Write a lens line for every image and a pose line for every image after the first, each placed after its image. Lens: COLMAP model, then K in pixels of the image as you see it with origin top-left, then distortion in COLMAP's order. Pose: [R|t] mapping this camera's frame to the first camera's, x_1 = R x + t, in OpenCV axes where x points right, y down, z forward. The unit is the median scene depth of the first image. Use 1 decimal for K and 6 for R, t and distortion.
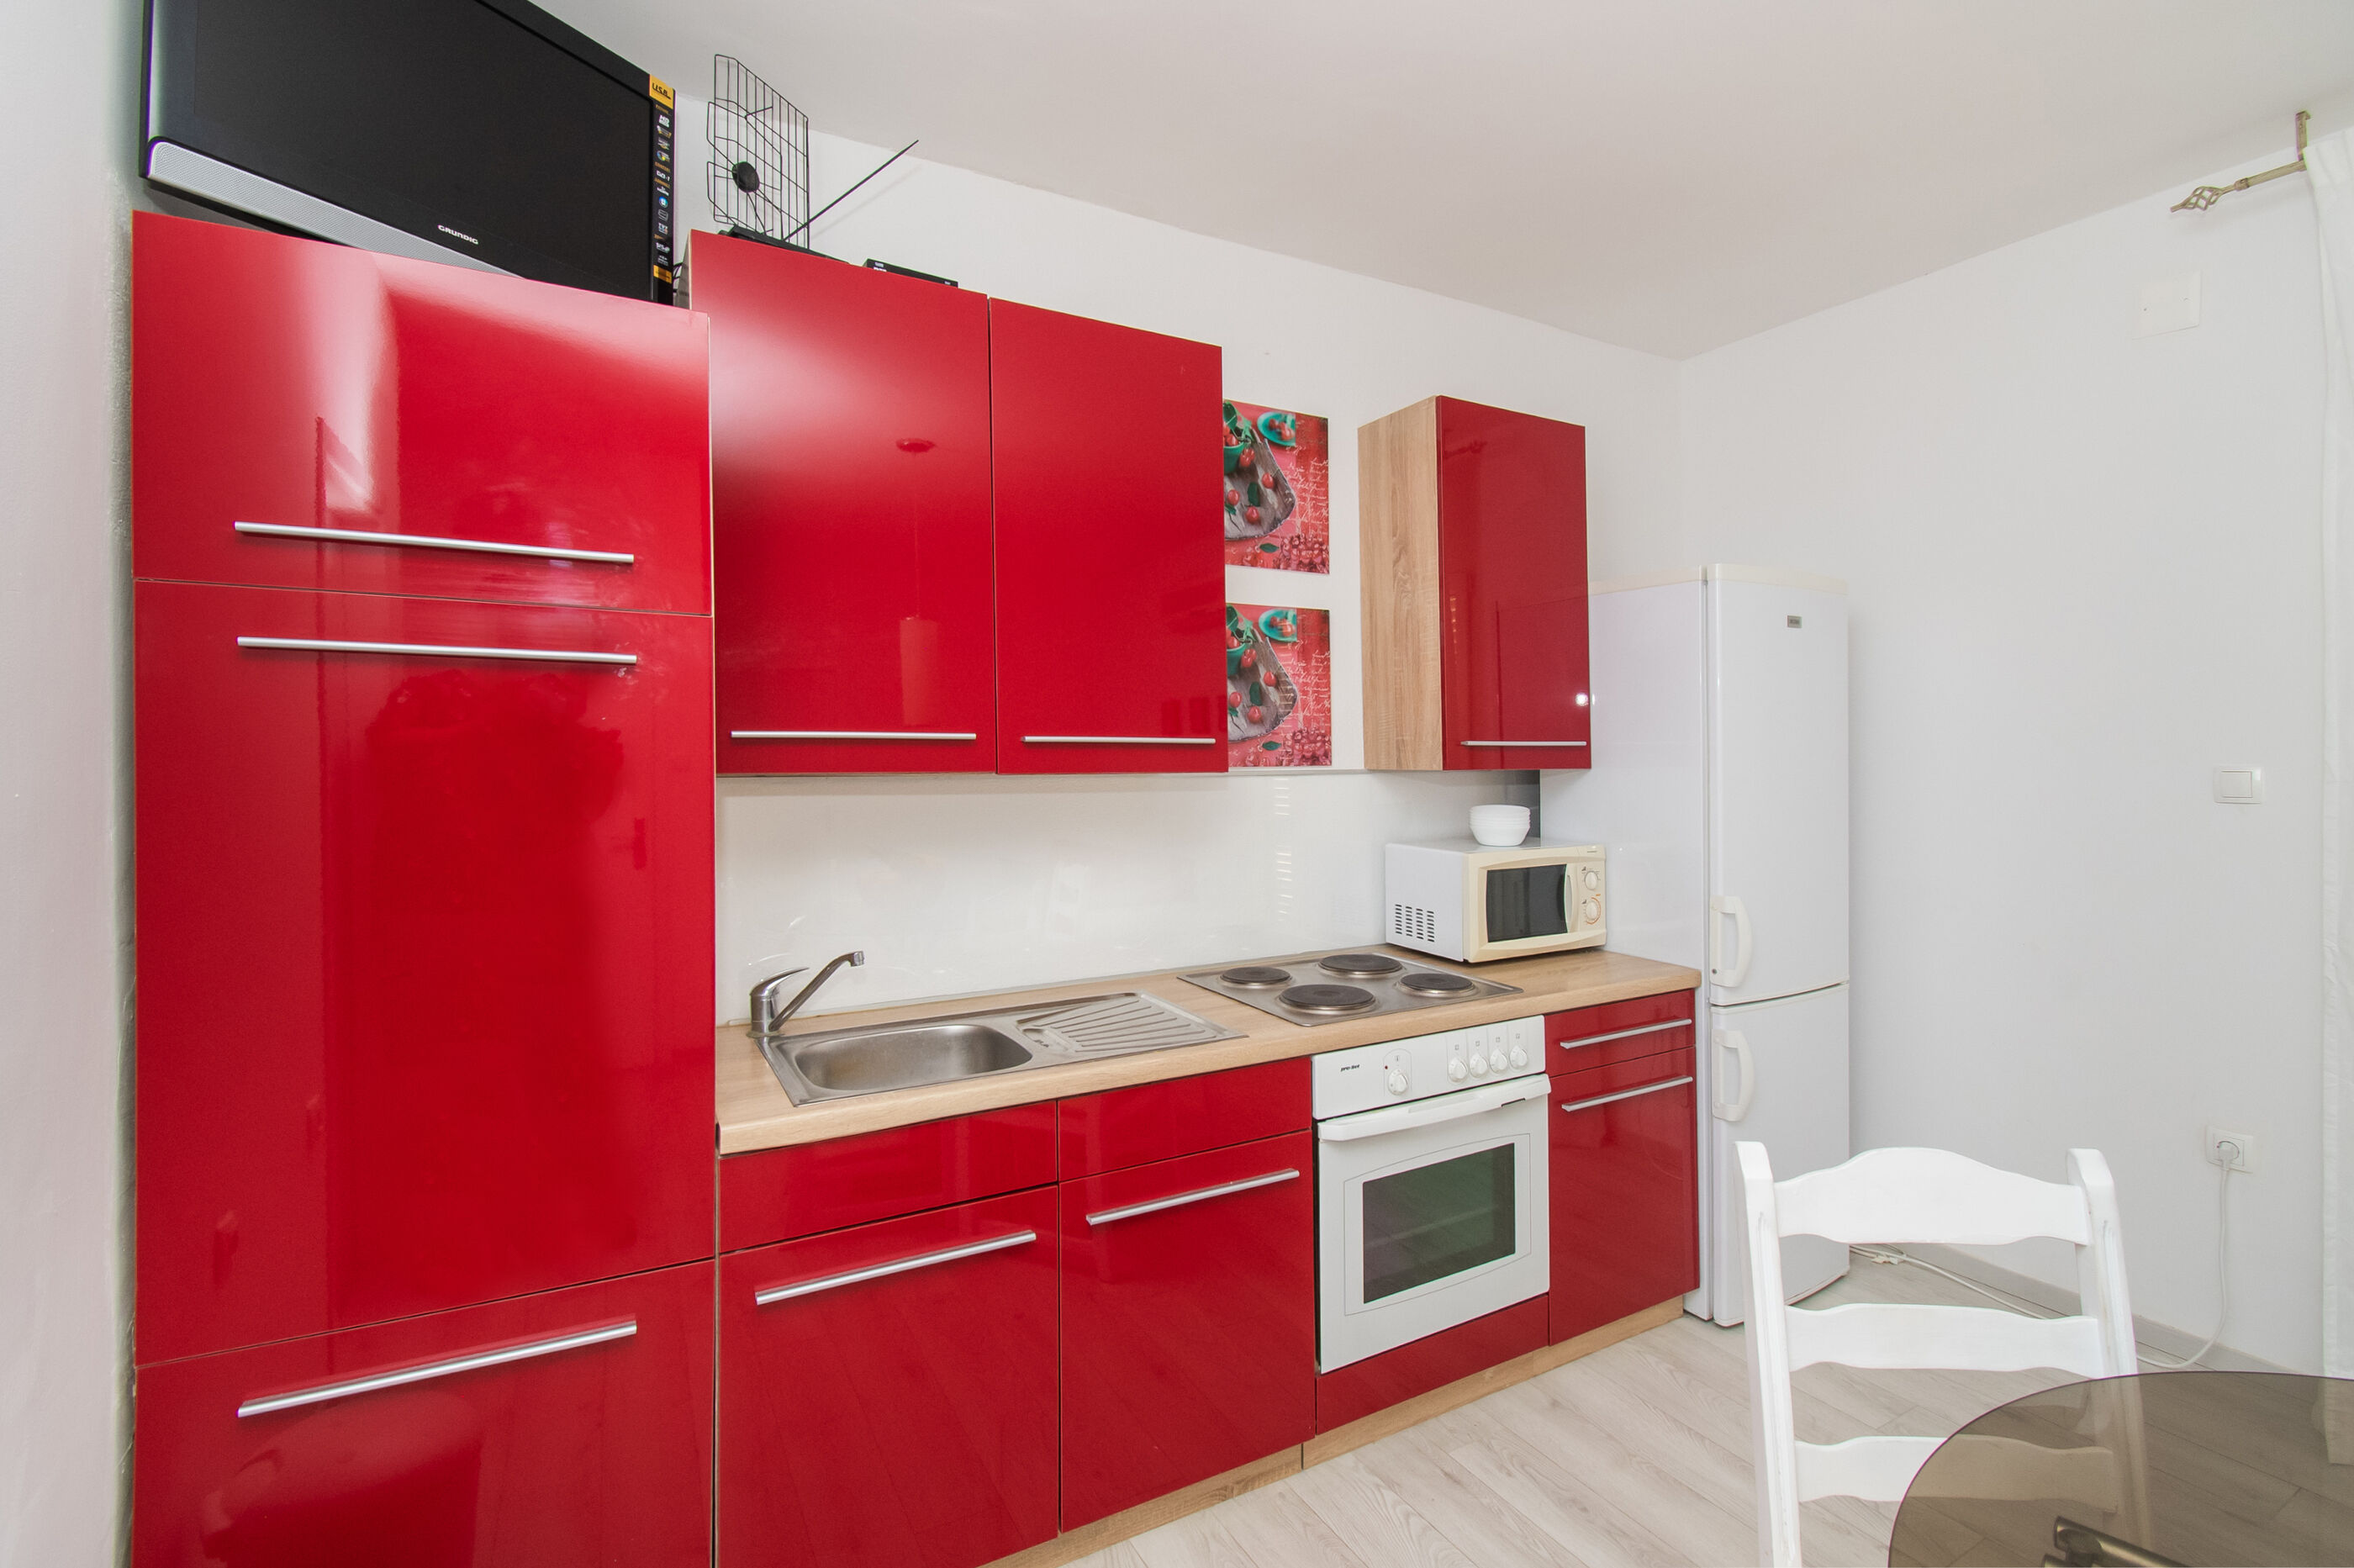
lens RADIAL K [[1066.2, 0, 1162.9], [0, 1066.2, 775.6], [0, 0, 1]] dist [0.002395, -0.004828]
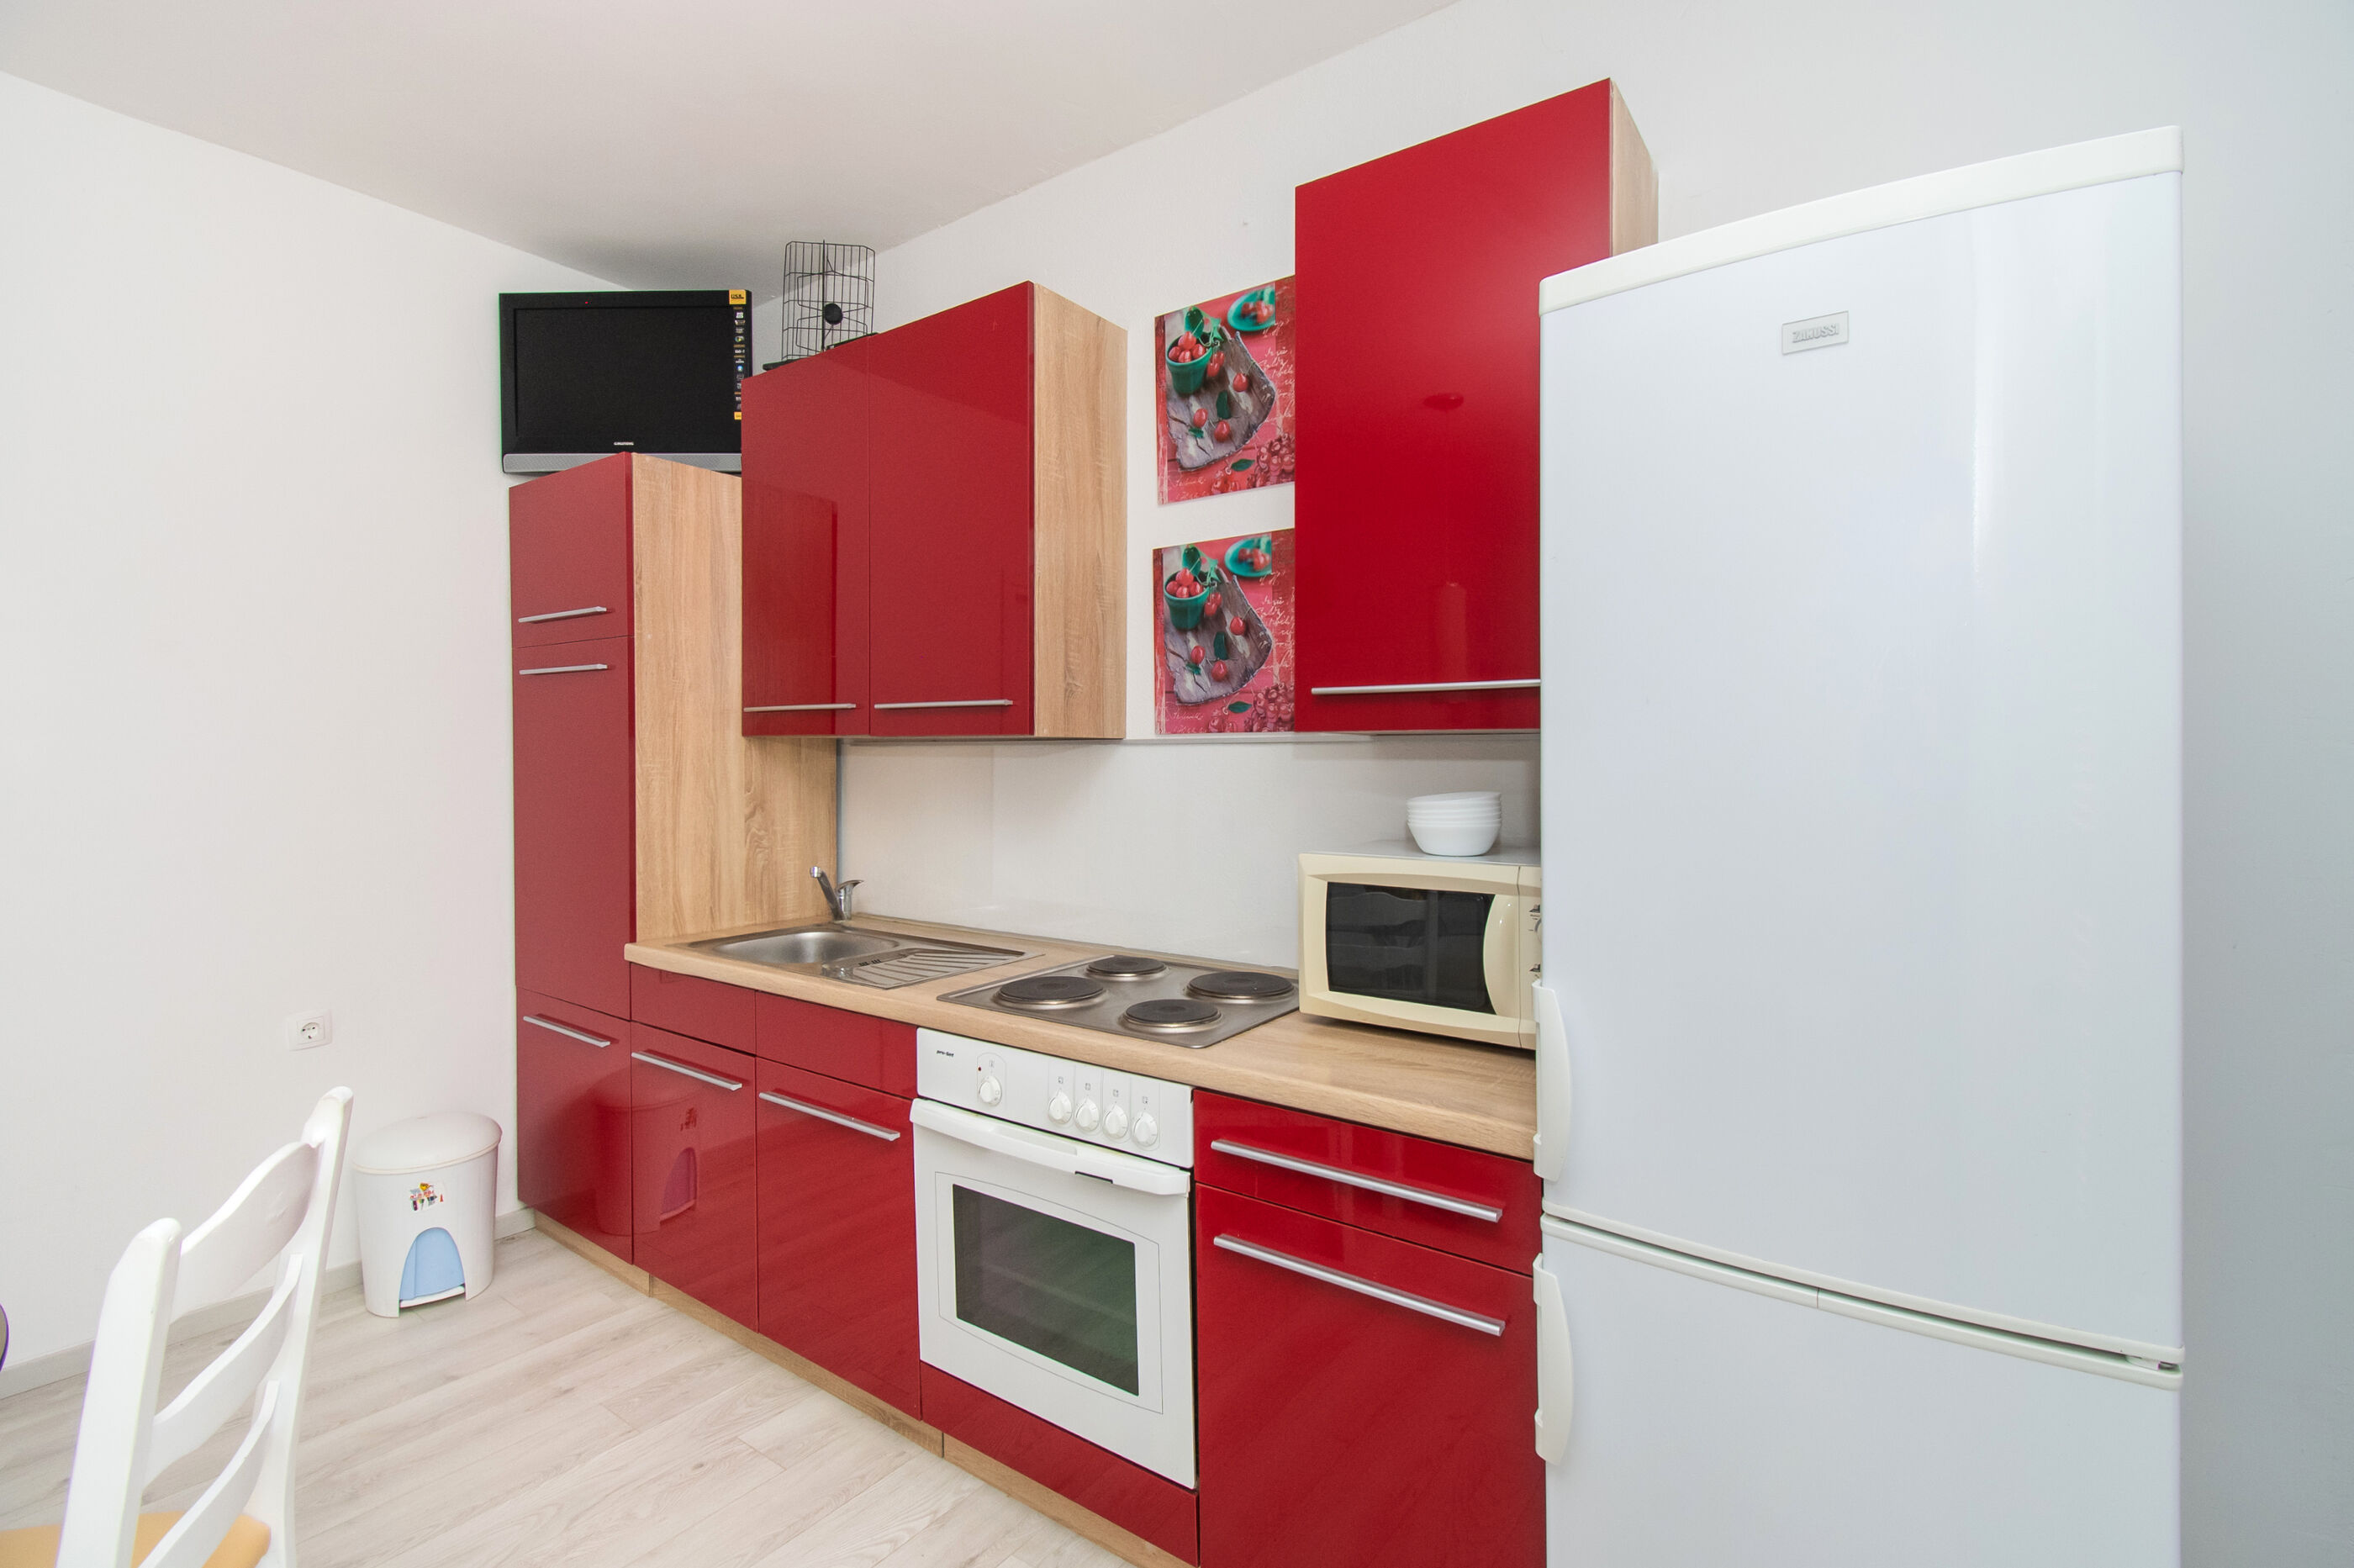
lens RADIAL K [[1066.2, 0, 1172.1], [0, 1066.2, 801.2], [0, 0, 1]] dist [0.002395, -0.004828]
pose [[0.430829, 0.043683, -0.901376, 0.828135], [-0.021810, 0.999040, 0.037992, 0.014286], [0.902170, 0.003291, 0.431368, 0.601671]]
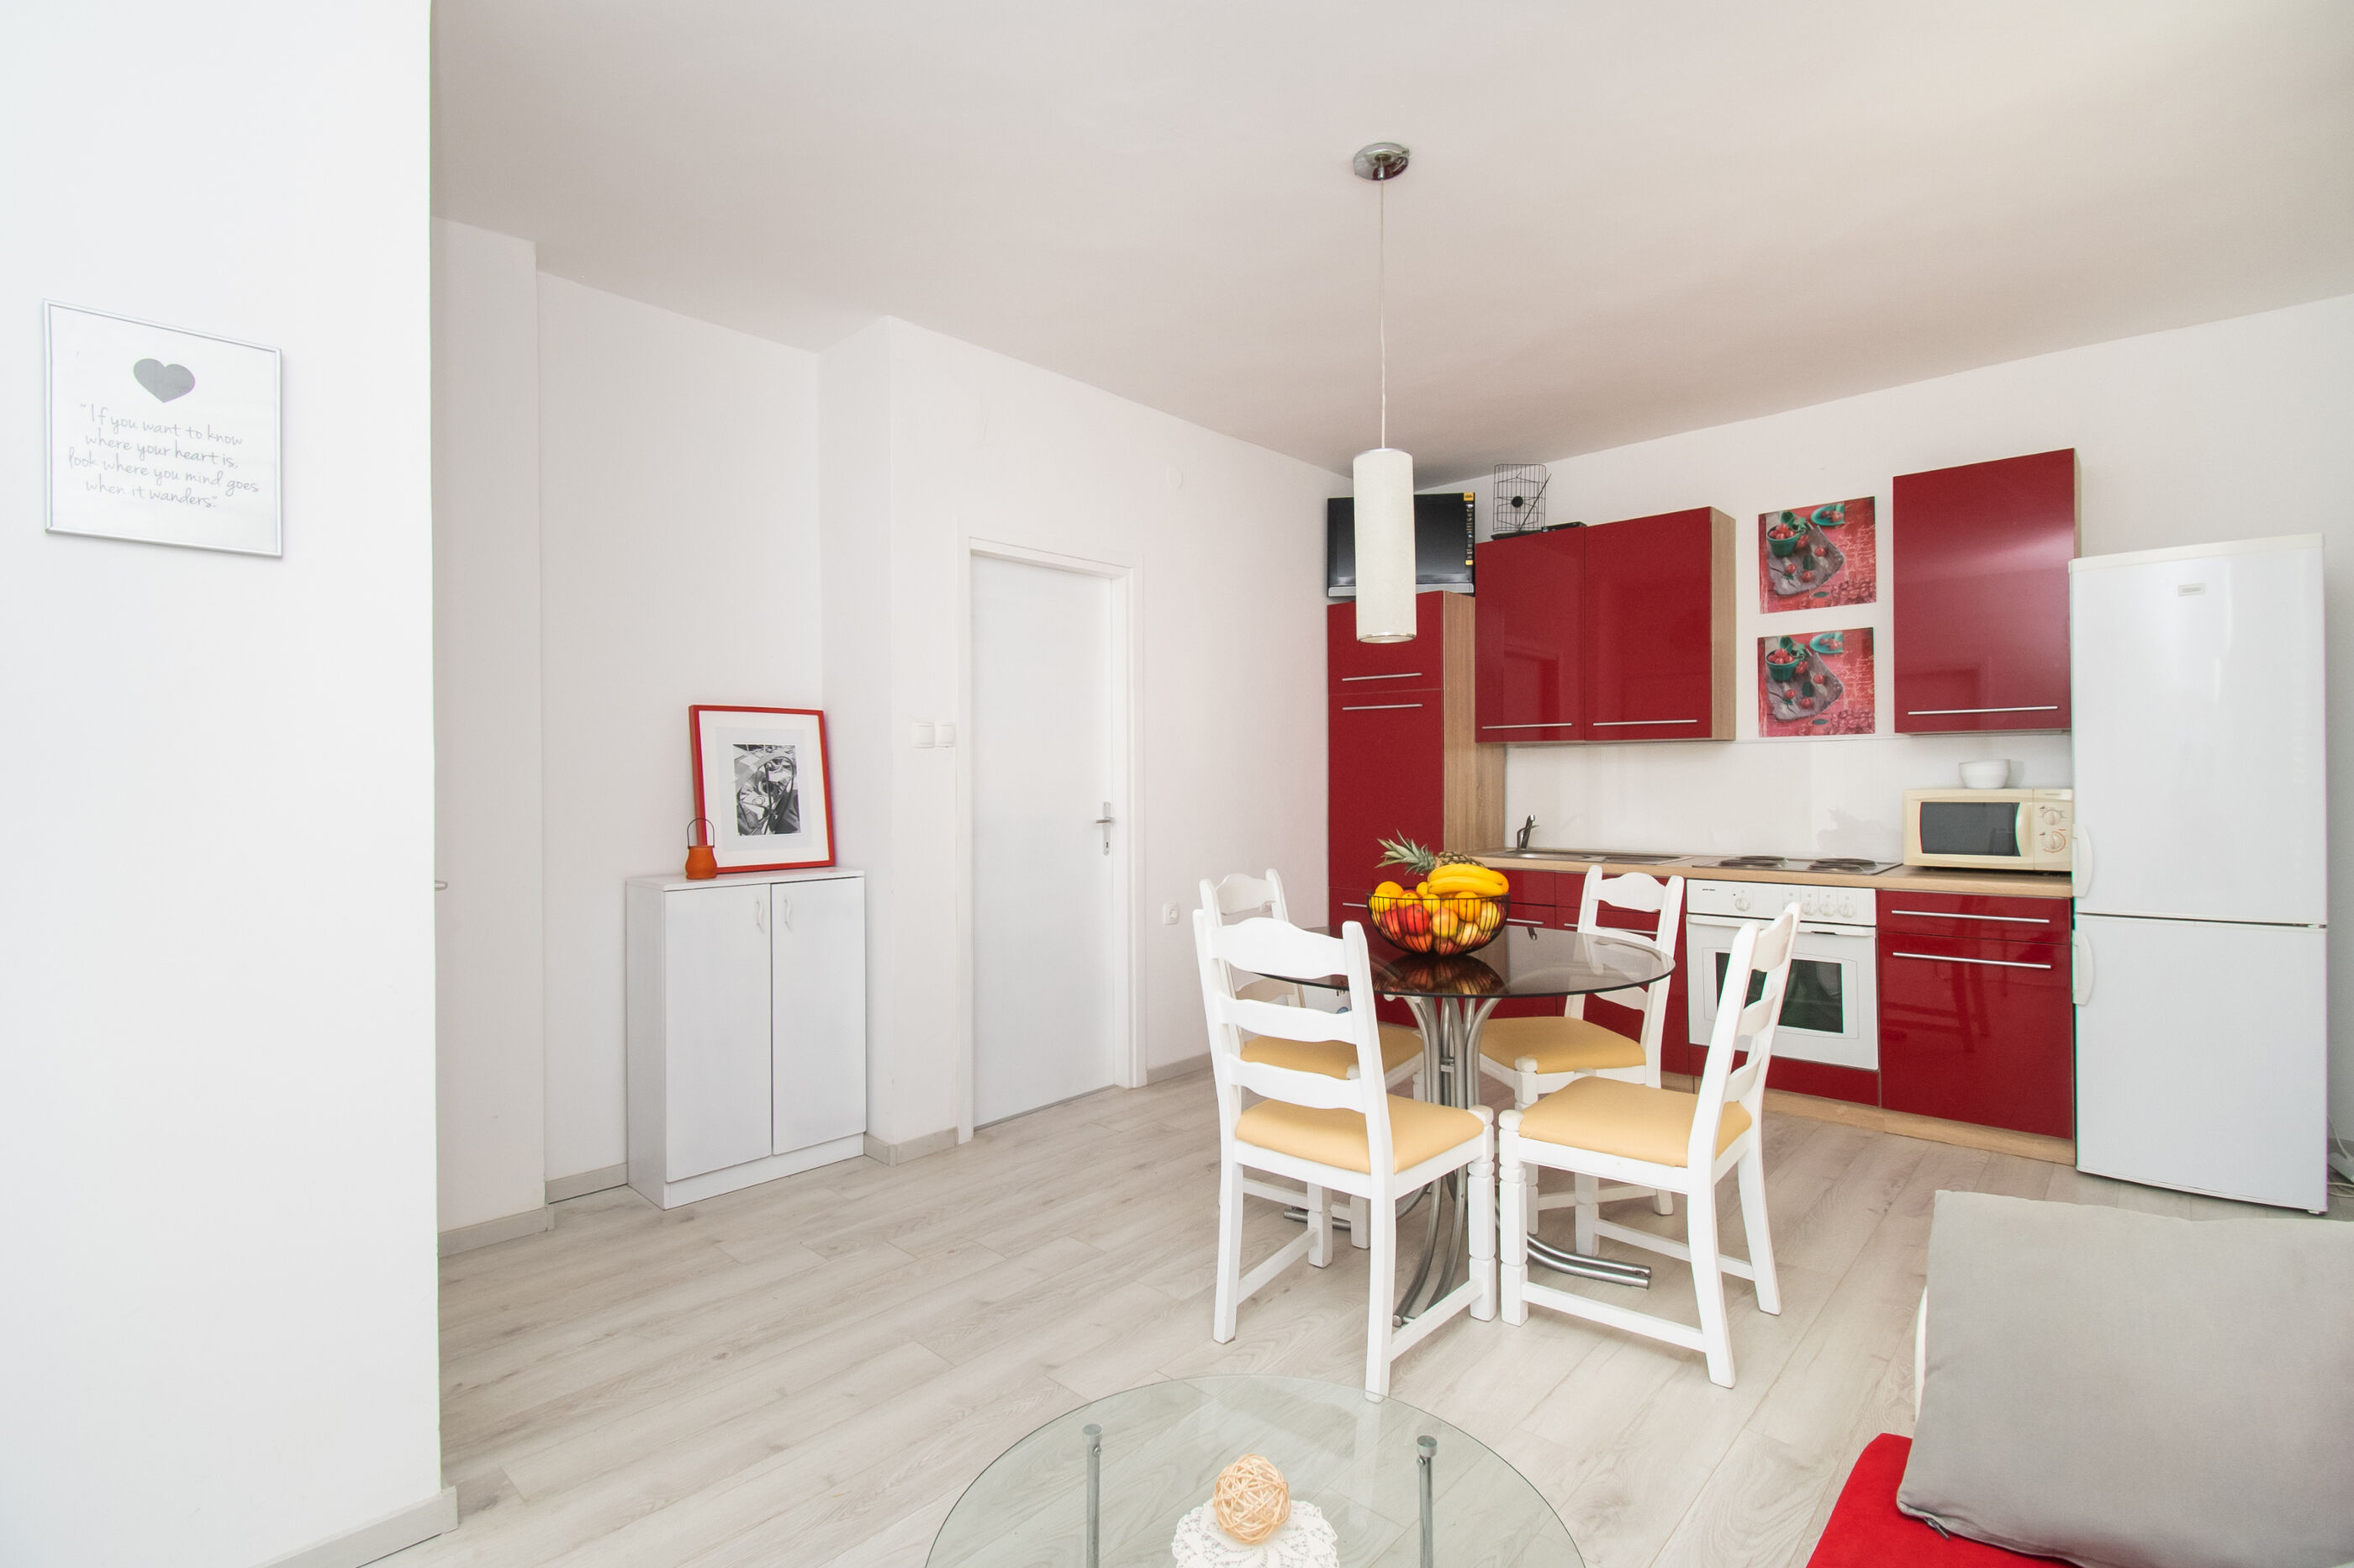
lens RADIAL K [[1065.0, 0, 1176.4], [0, 1065.0, 808.3], [0, 0, 1]] dist [-0.027490, -0.003005]
pose [[0.304309, 0.024605, -0.952256, 1.284567], [-0.014642, 0.999669, 0.021151, 0.079146], [0.952461, 0.007507, 0.304569, -0.359061]]
